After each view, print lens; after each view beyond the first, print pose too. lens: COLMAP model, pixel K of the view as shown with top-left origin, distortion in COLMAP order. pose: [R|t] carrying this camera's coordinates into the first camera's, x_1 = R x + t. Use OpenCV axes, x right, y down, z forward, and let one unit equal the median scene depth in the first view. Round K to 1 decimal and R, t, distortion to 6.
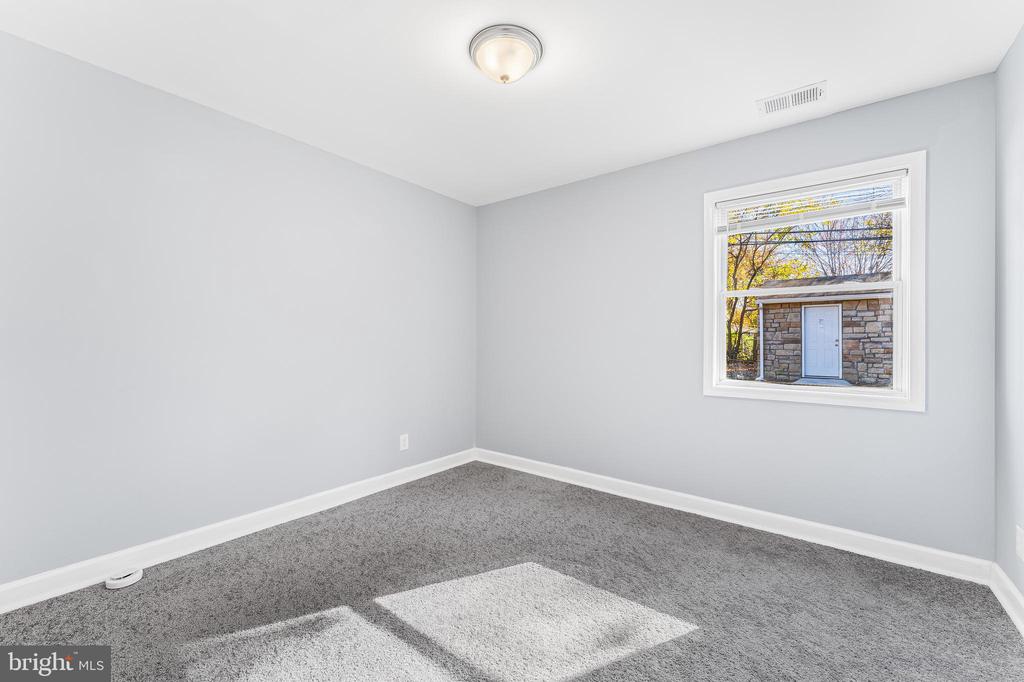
lens RADIAL K [[427.0, 0, 509.7], [0, 427.0, 340.8], [0, 0, 1]] dist [-0.013414, 0.000348]
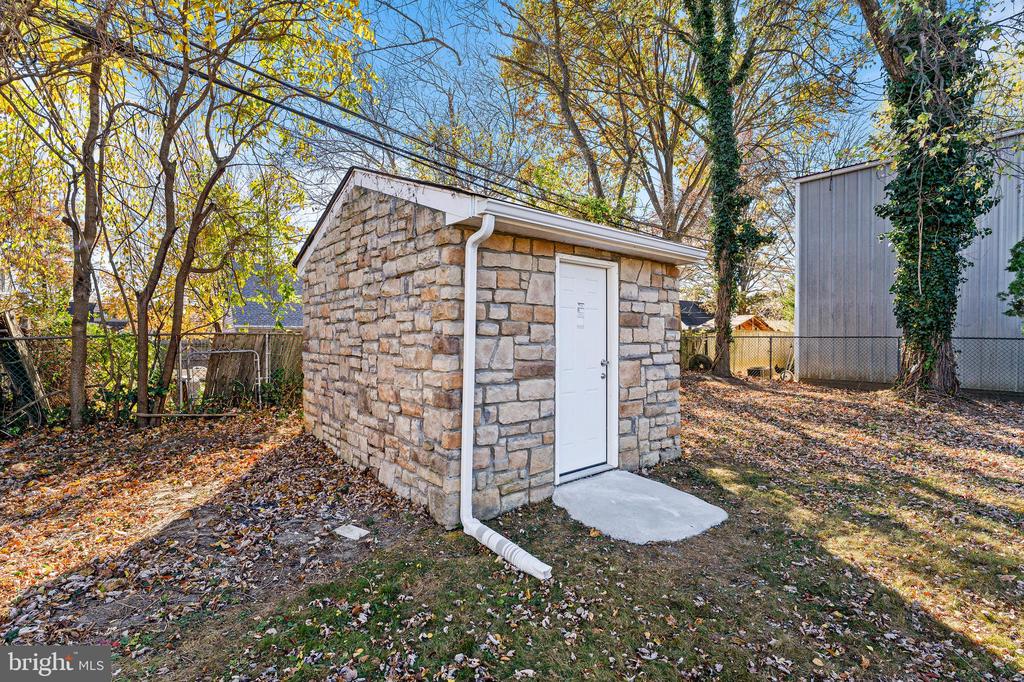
lens RADIAL K [[452.9, 0, 508.8], [0, 452.9, 342.3], [0, 0, 1]] dist [0.002232, 0.000053]
pose [[0.215136, -0.004715, 0.976573, 0.378054], [0.000891, 0.999989, 0.004632, -0.021025], [-0.976584, -0.000126, 0.215138, 1.010230]]
